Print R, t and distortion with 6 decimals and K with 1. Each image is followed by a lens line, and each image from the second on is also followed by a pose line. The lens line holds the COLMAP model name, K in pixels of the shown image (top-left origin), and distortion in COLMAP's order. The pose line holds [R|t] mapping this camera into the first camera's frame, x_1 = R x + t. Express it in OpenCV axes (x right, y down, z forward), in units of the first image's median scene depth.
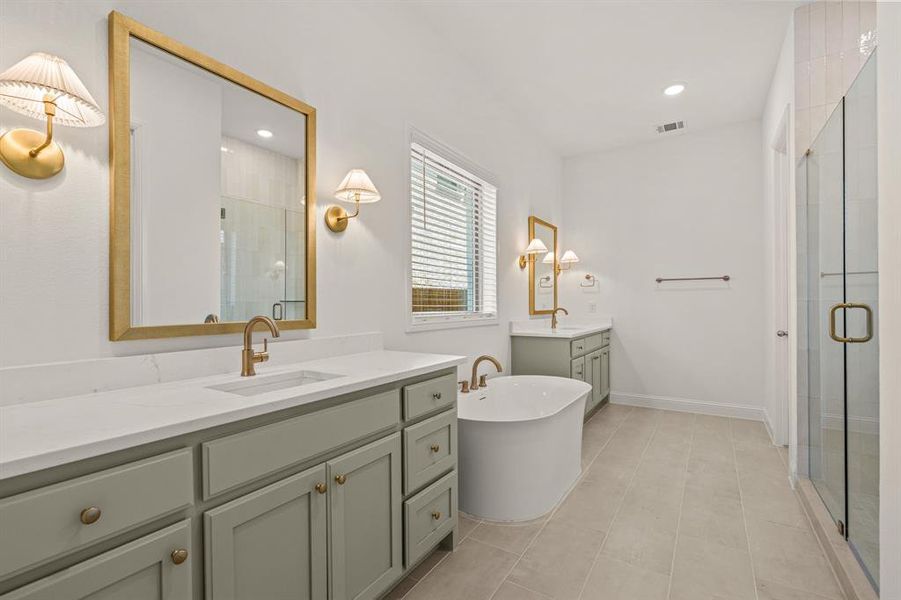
lens RADIAL K [[411.6, 0, 450.2], [0, 411.6, 302.1], [0, 0, 1]] dist [-0.008603, 0.004023]
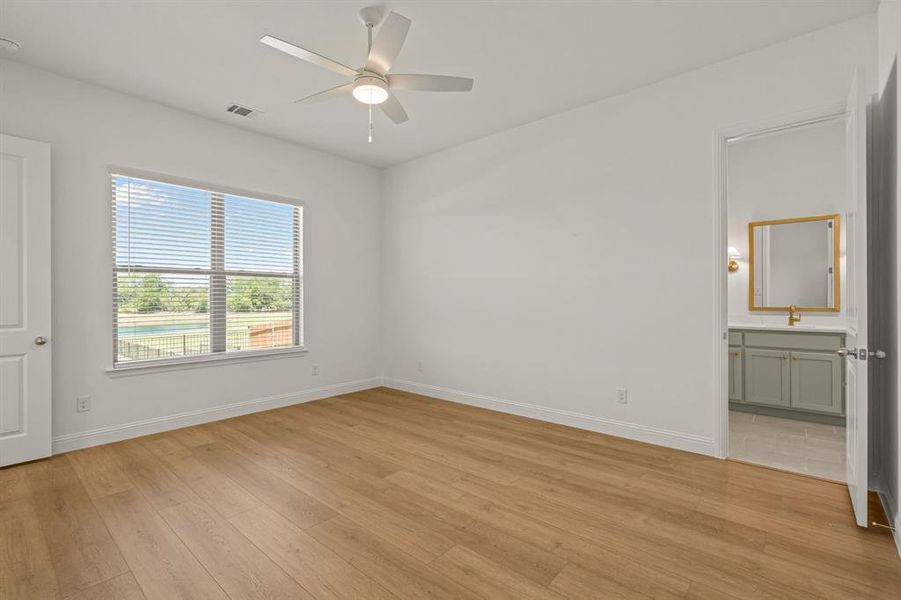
lens RADIAL K [[411.6, 0, 450.2], [0, 411.6, 297.0], [0, 0, 1]] dist [-0.008603, 0.004023]
pose [[-0.156770, 0.006404, -0.987614, 3.295915], [0.005843, 0.999967, 0.005557, -0.064869], [0.987618, -0.004900, -0.156802, -1.116458]]
